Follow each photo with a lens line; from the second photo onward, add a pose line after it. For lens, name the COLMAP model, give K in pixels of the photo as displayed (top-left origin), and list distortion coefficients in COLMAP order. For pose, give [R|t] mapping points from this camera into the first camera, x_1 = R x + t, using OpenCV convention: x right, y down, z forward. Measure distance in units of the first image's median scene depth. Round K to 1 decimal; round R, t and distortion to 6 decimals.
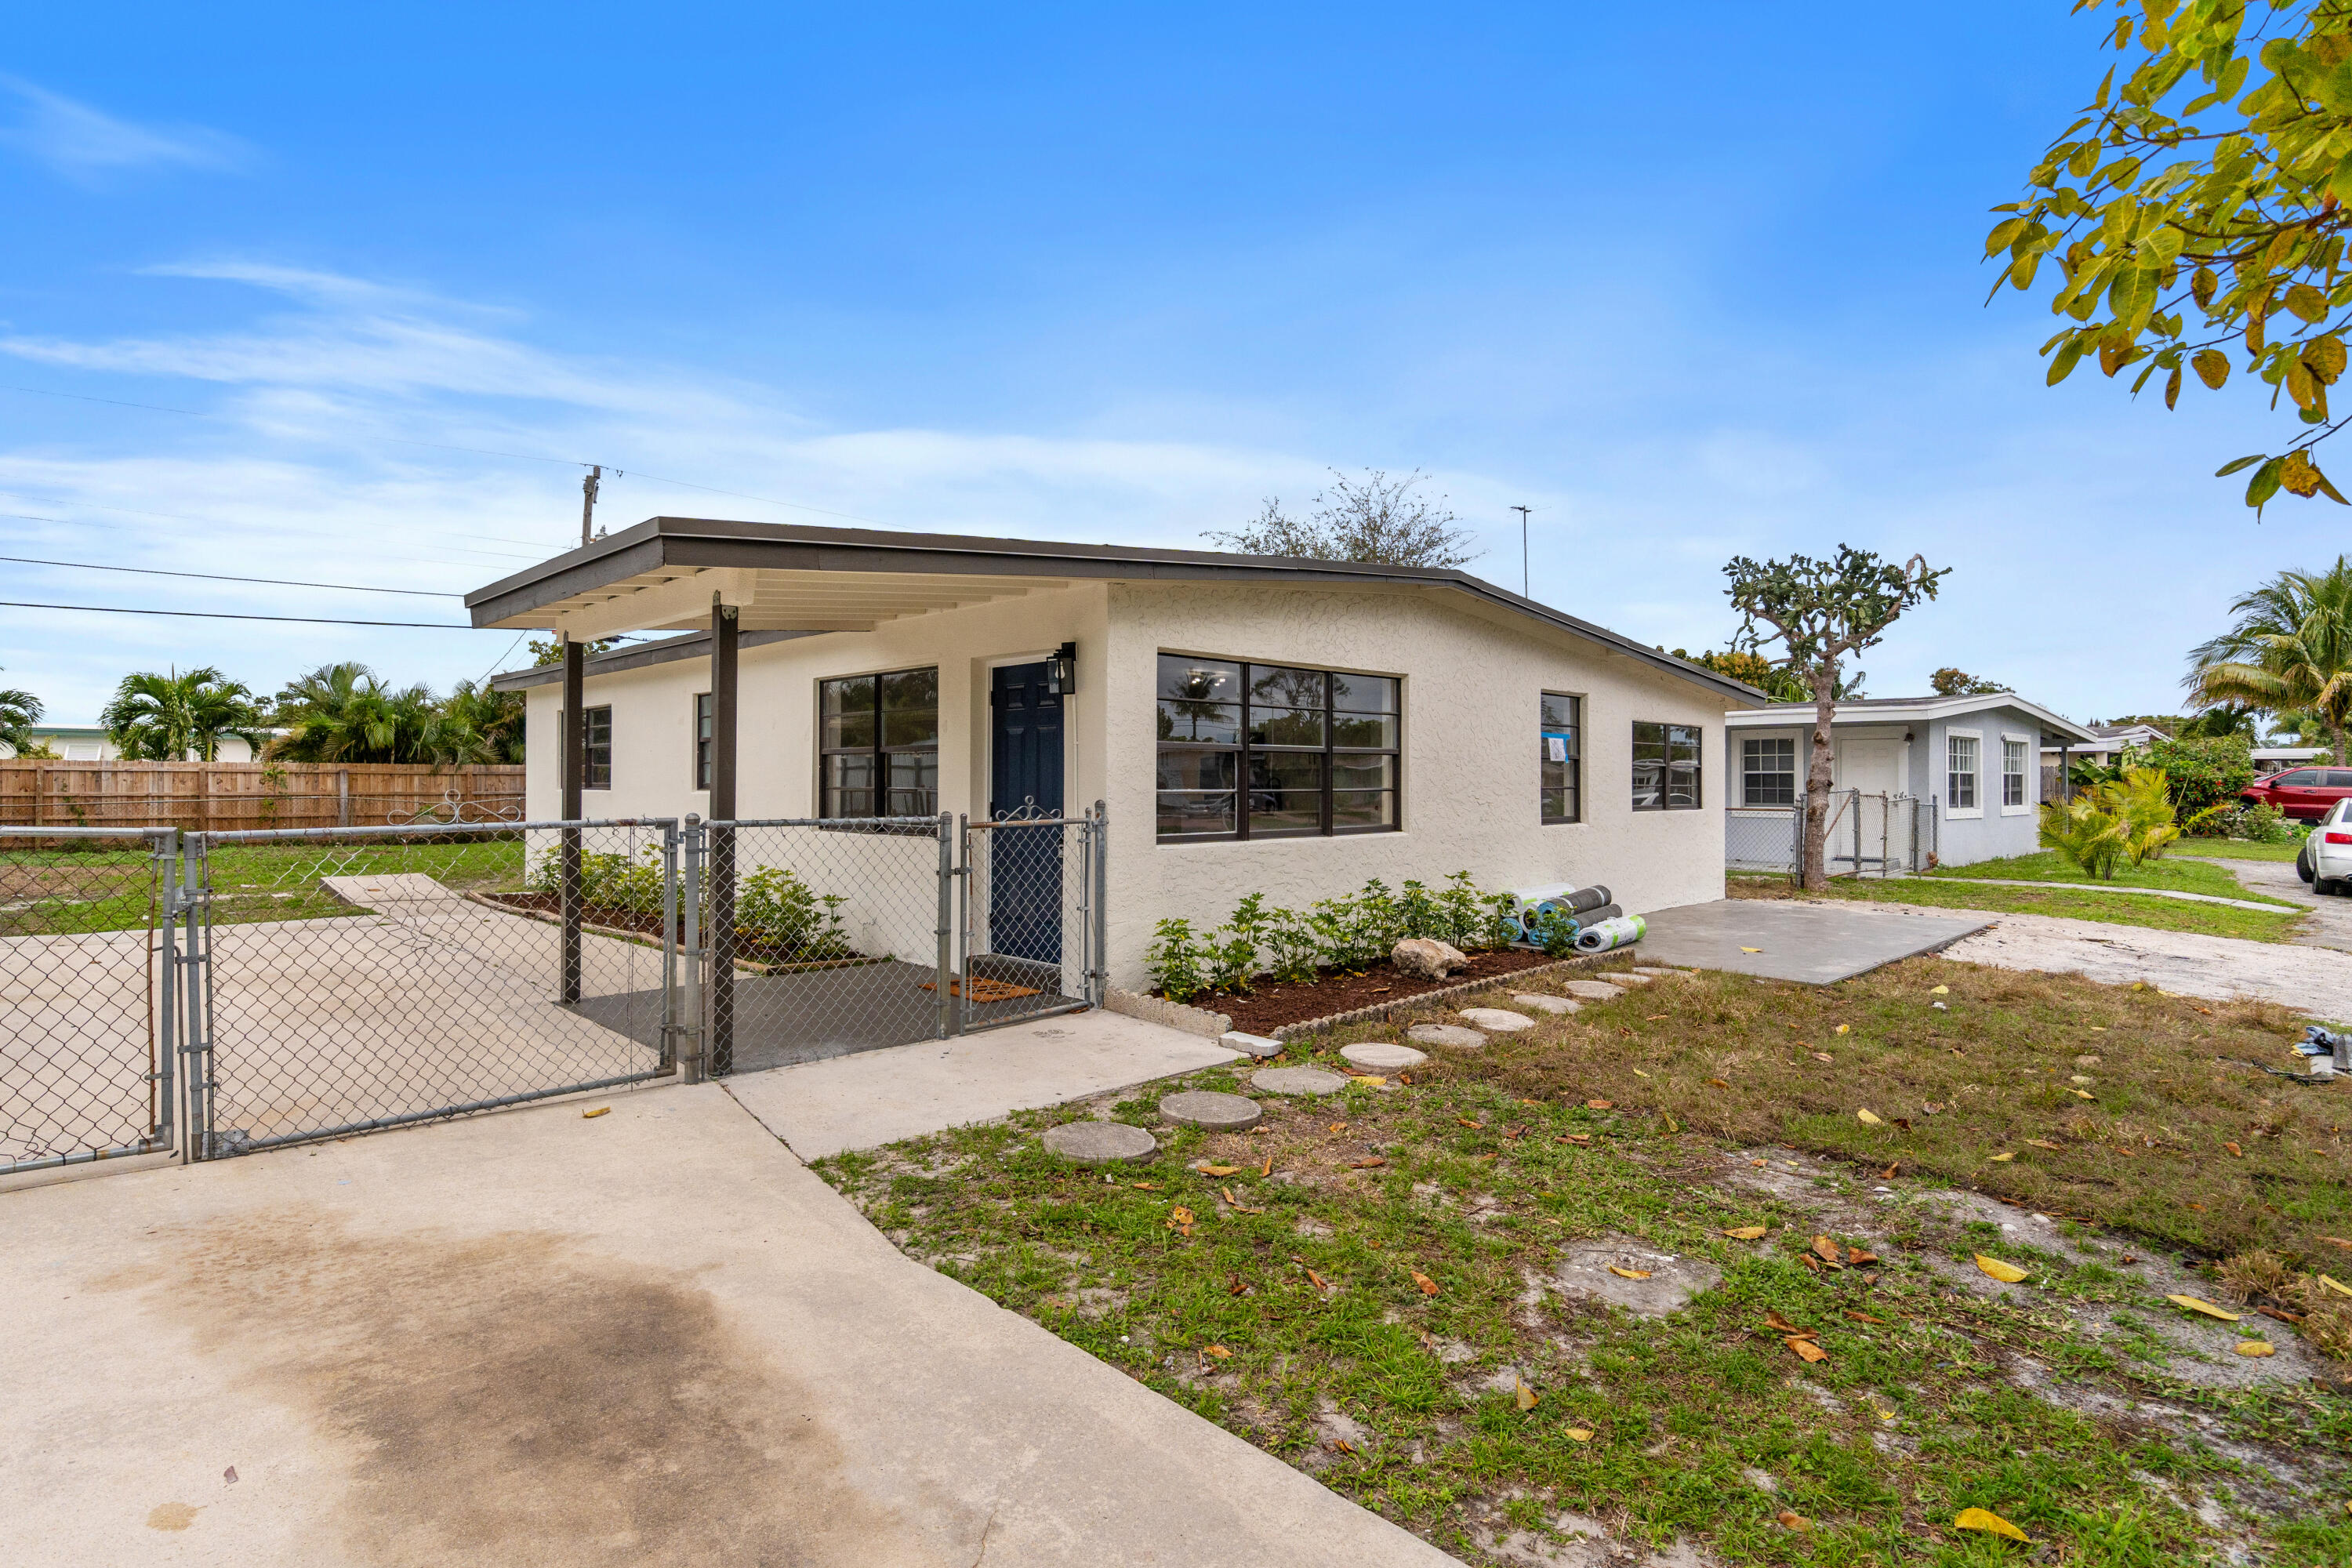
lens RADIAL K [[1218.1, 0, 1184.2], [0, 1218.1, 778.3], [0, 0, 1]] dist [-0.014230, -0.000481]
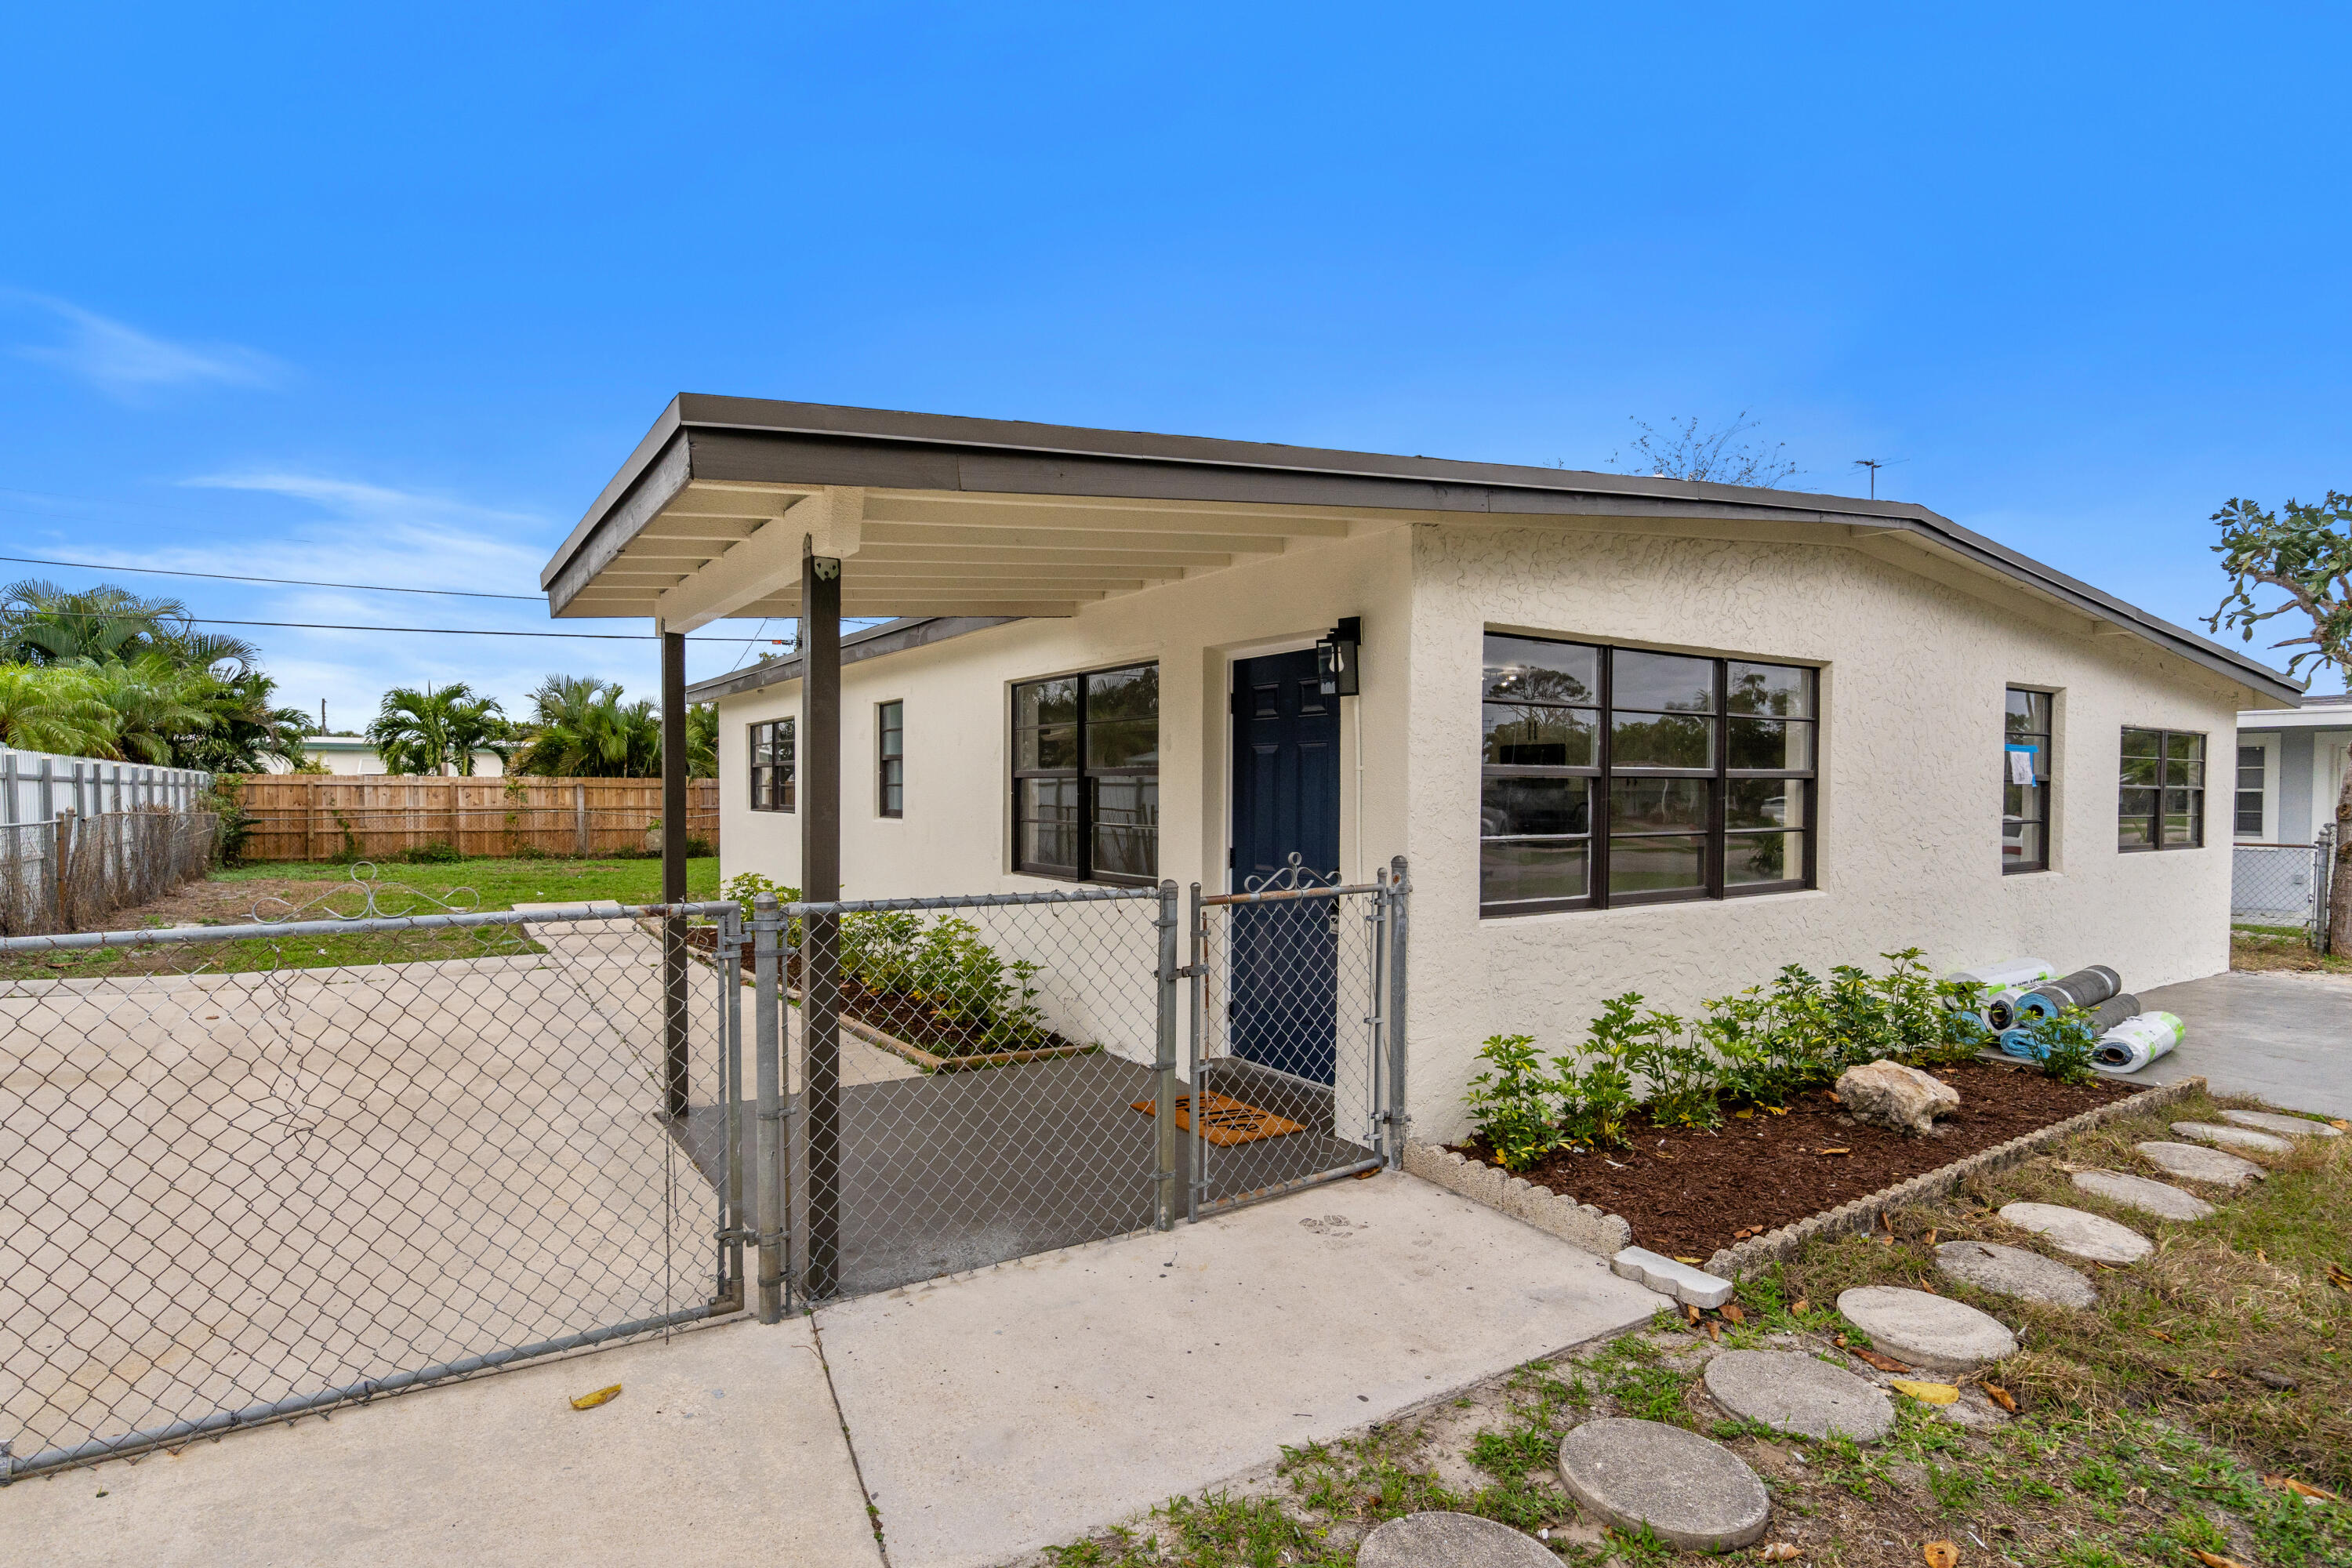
lens RADIAL K [[1218.1, 0, 1184.2], [0, 1218.1, 778.3], [0, 0, 1]] dist [-0.014230, -0.000481]
pose [[0.983429, -0.000747, -0.181293, -0.057361], [-0.000258, 0.999985, -0.005520, -0.018075], [0.181294, 0.005476, 0.983414, 0.298171]]
